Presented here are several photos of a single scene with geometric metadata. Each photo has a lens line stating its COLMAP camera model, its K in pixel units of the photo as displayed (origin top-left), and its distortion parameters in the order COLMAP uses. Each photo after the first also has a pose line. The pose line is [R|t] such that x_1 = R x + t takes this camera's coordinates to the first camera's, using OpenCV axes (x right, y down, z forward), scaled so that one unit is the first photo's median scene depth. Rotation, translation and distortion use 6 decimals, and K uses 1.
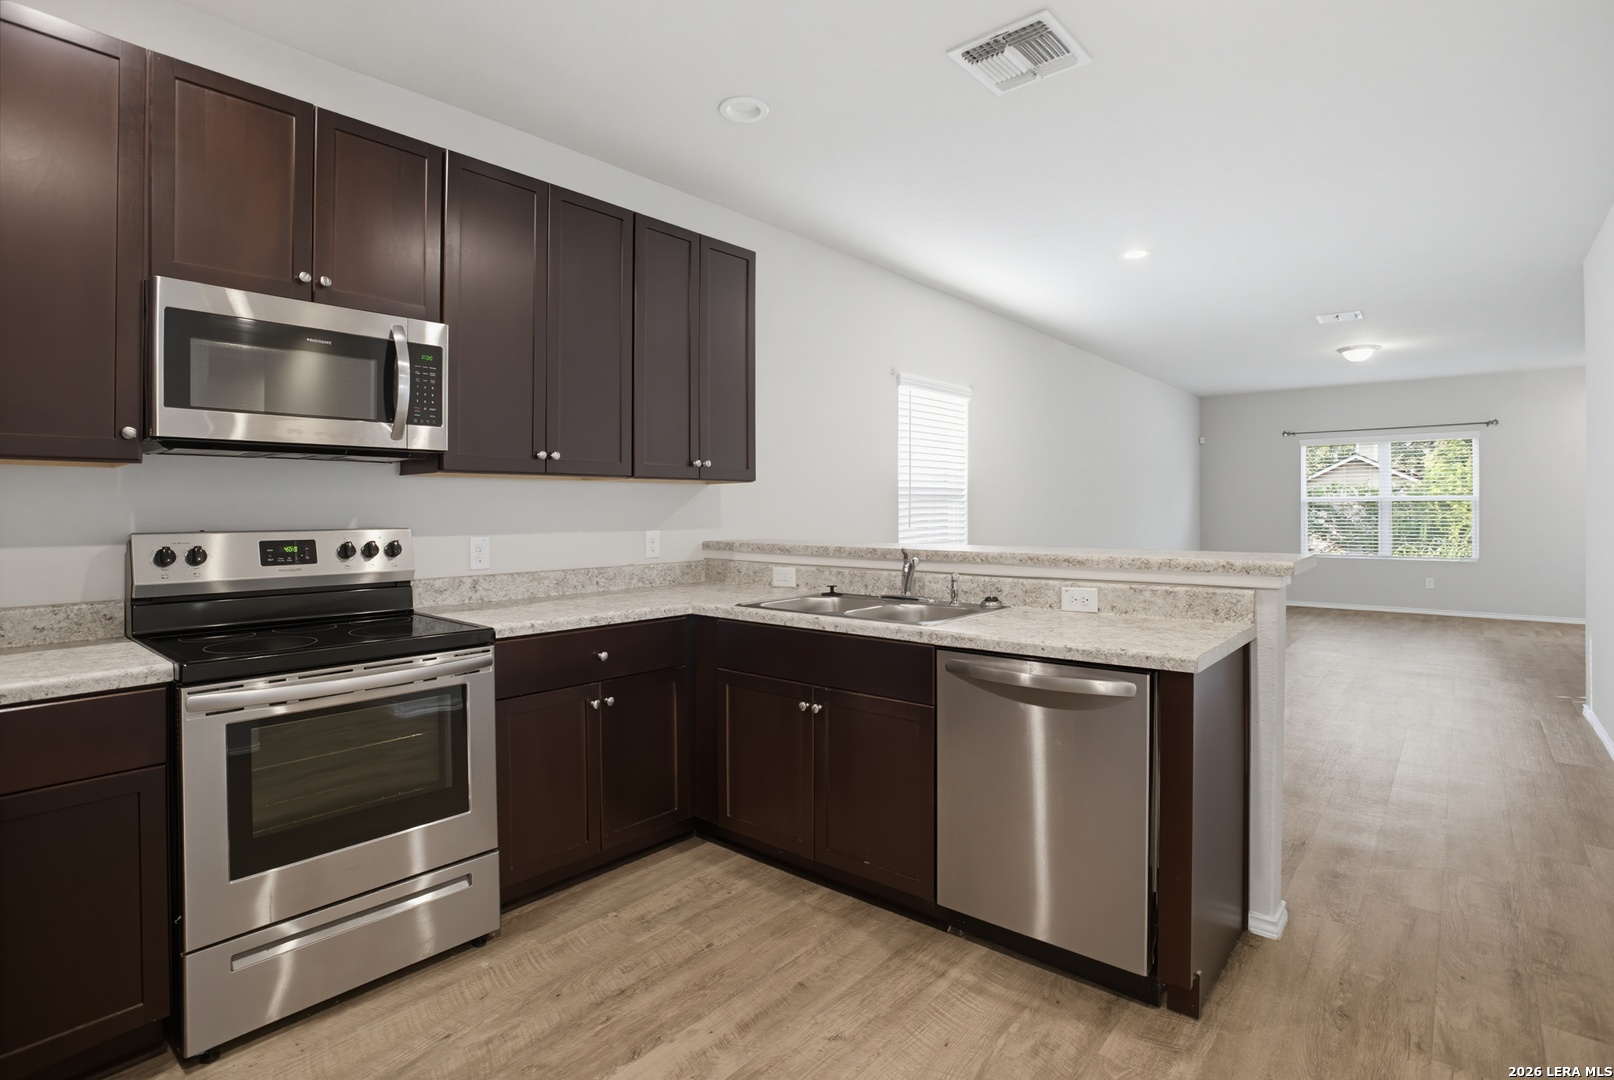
lens RADIAL K [[791.3, 0, 849.3], [0, 791.3, 496.3], [0, 0, 1]] dist [-0.066813, 0.022933]
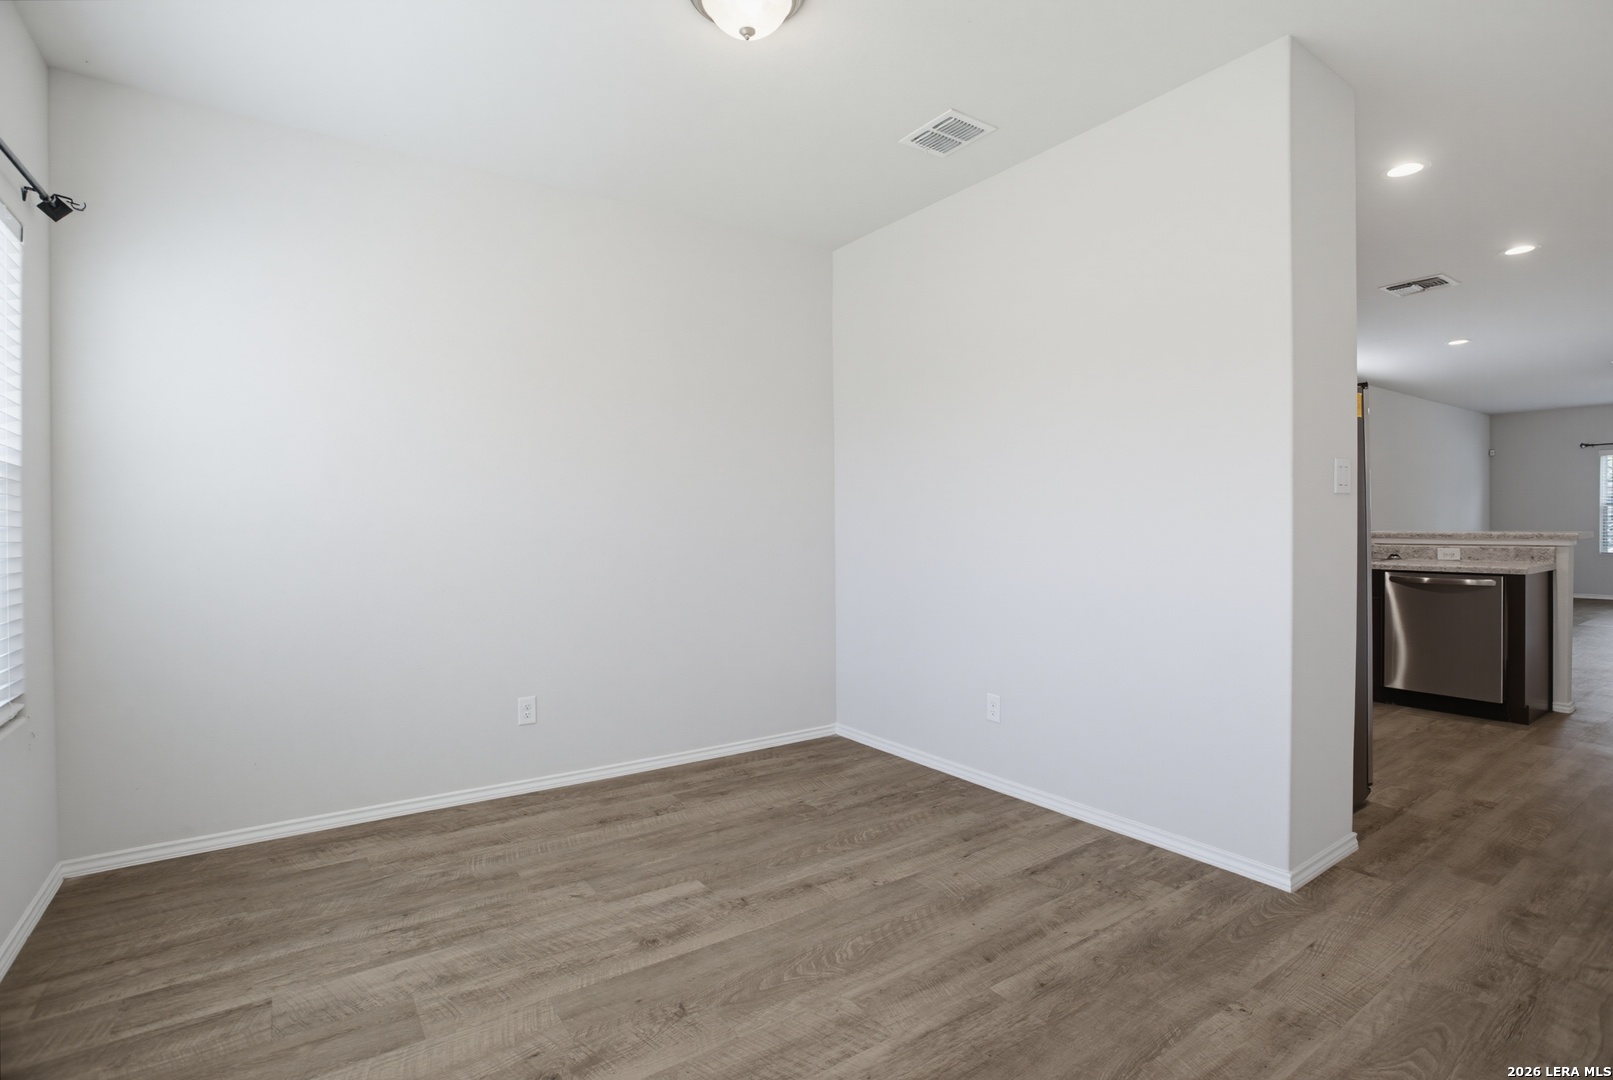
lens RADIAL K [[790.8, 0, 802.6], [0, 790.8, 521.3], [0, 0, 1]] dist [-0.066813, 0.022933]
pose [[0.956933, -0.003867, -0.290283, -0.771659], [0.009376, 0.999801, 0.017590, -0.002127], [0.290157, -0.019554, 0.956779, -1.432629]]
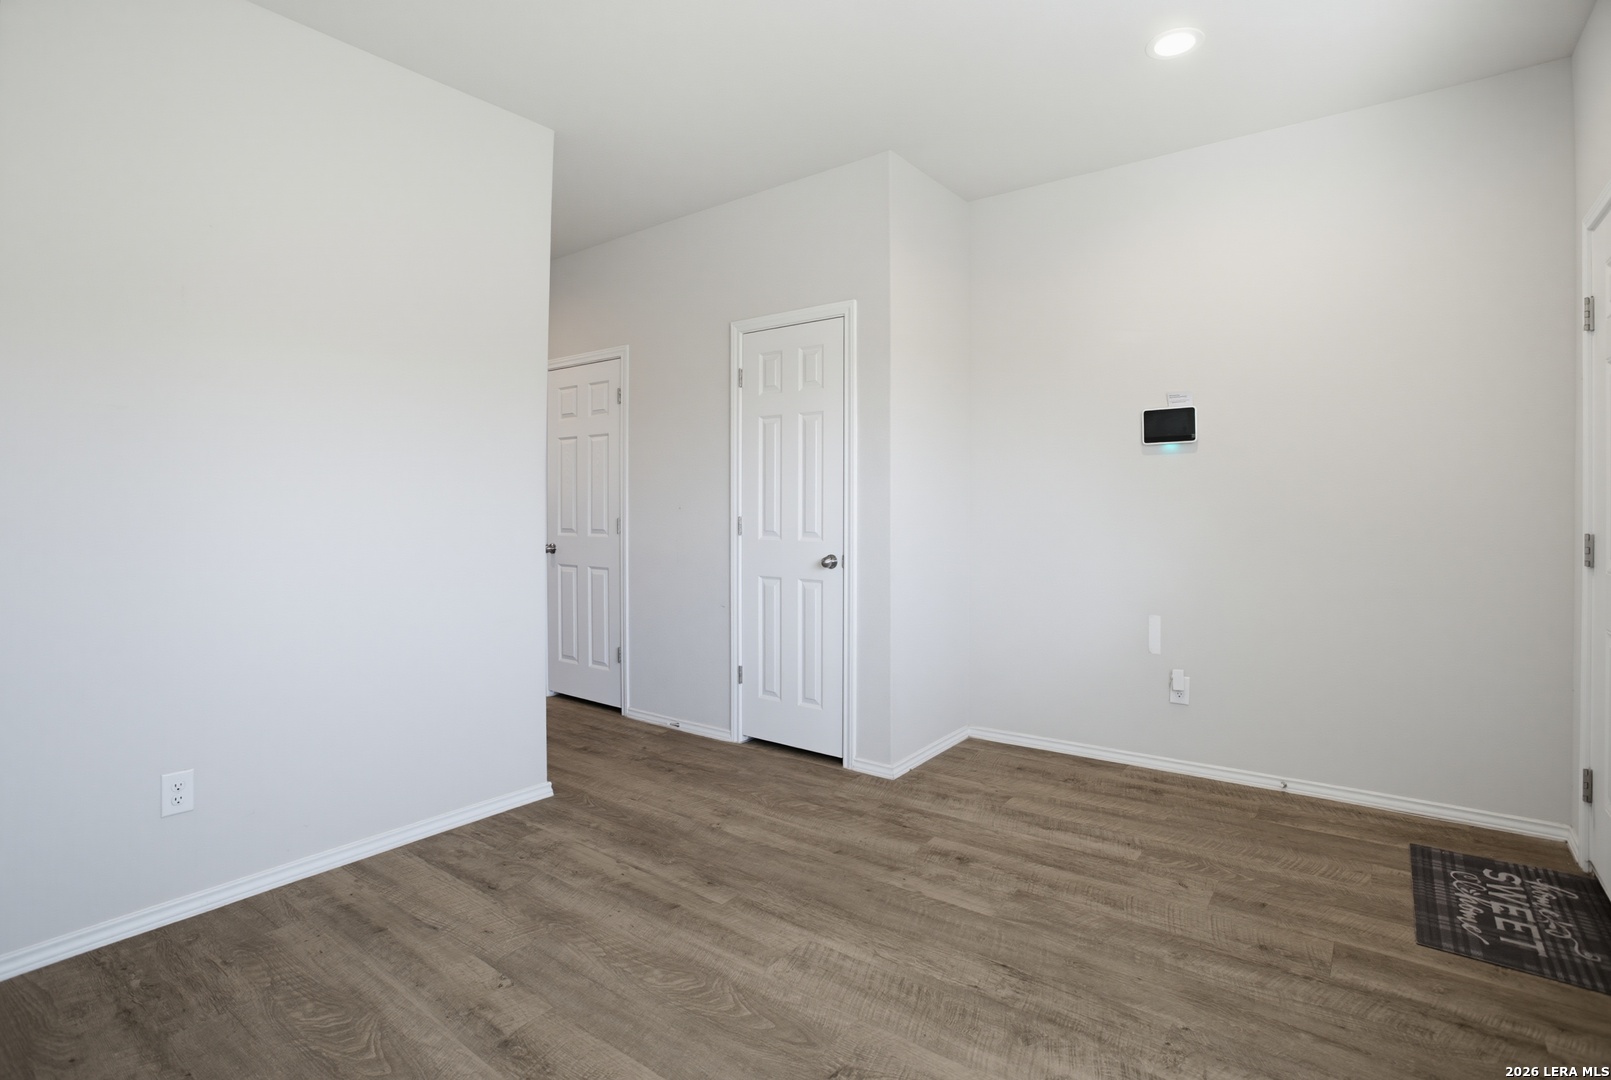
lens RADIAL K [[789.9, 0, 811.6], [0, 789.9, 530.4], [0, 0, 1]] dist [-0.066813, 0.022933]
pose [[-0.044746, -0.022791, 0.998738, -1.789455], [-0.017996, 0.999596, 0.022004, 0.026619], [-0.998836, -0.016989, -0.045138, -0.648360]]
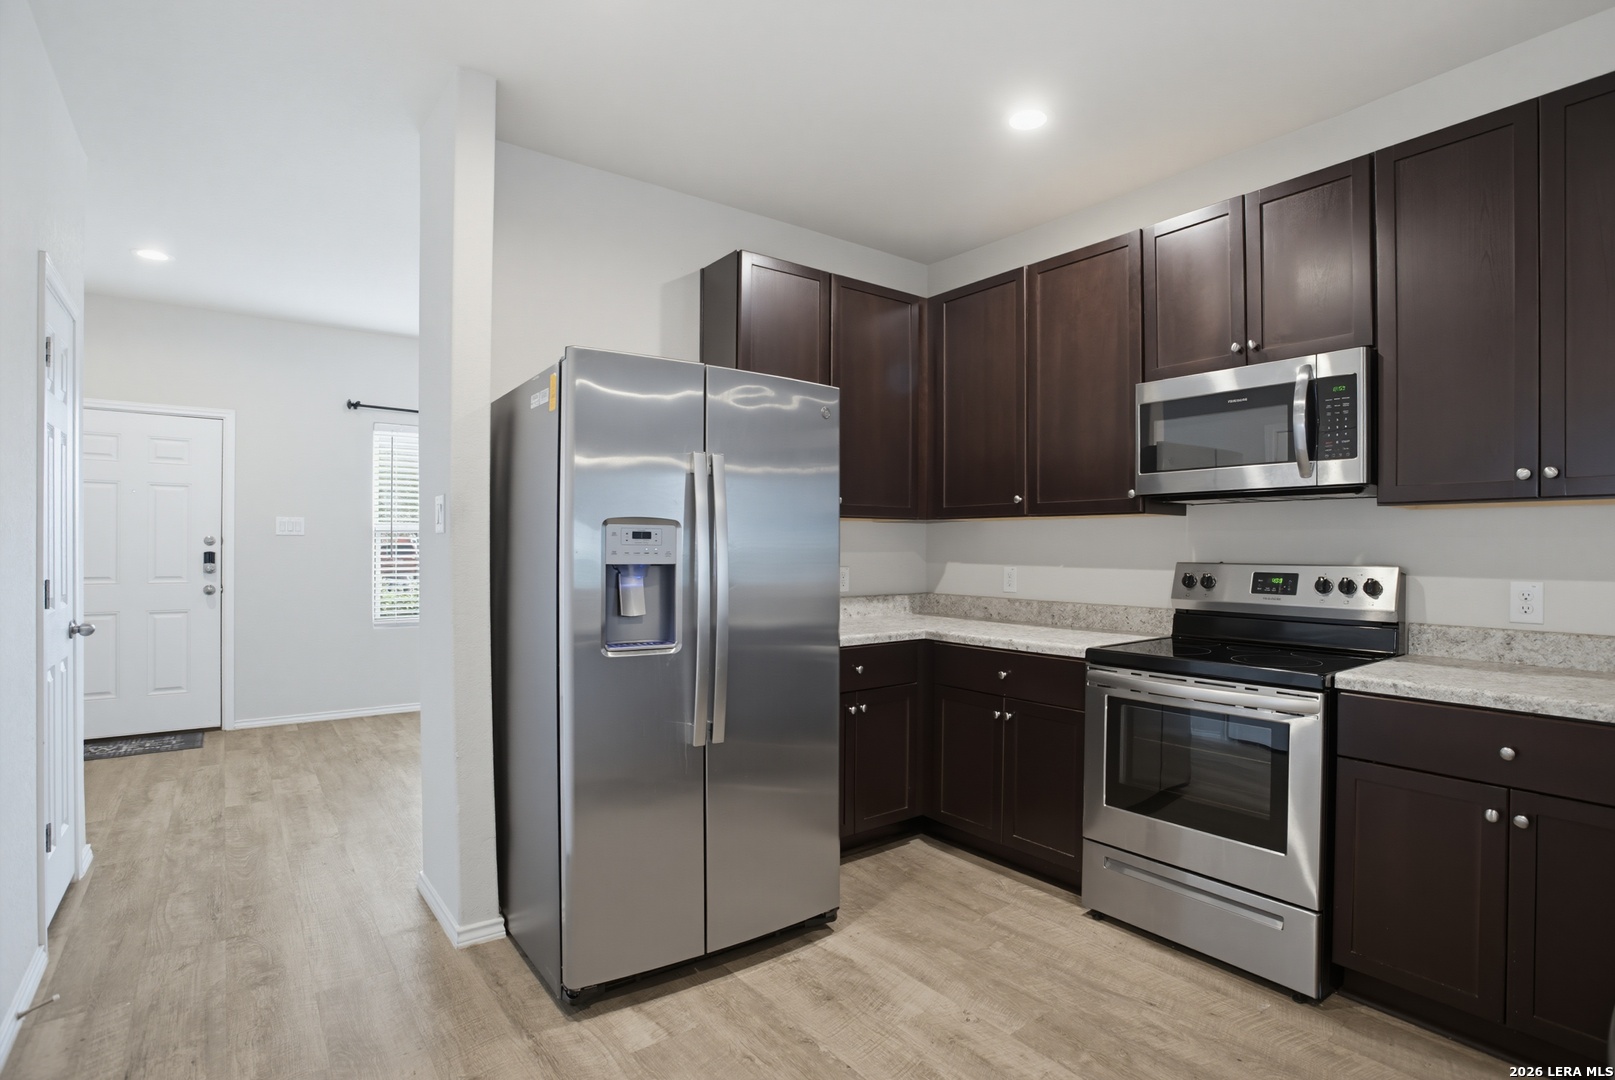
lens RADIAL K [[791.8, 0, 802.5], [0, 791.8, 541.4], [0, 0, 1]] dist [-0.066813, 0.022933]
pose [[-0.249332, -0.002711, -0.968414, 0.552161], [0.012664, 0.999901, -0.006060, 0.008455], [0.968335, -0.013775, -0.249273, 0.598414]]
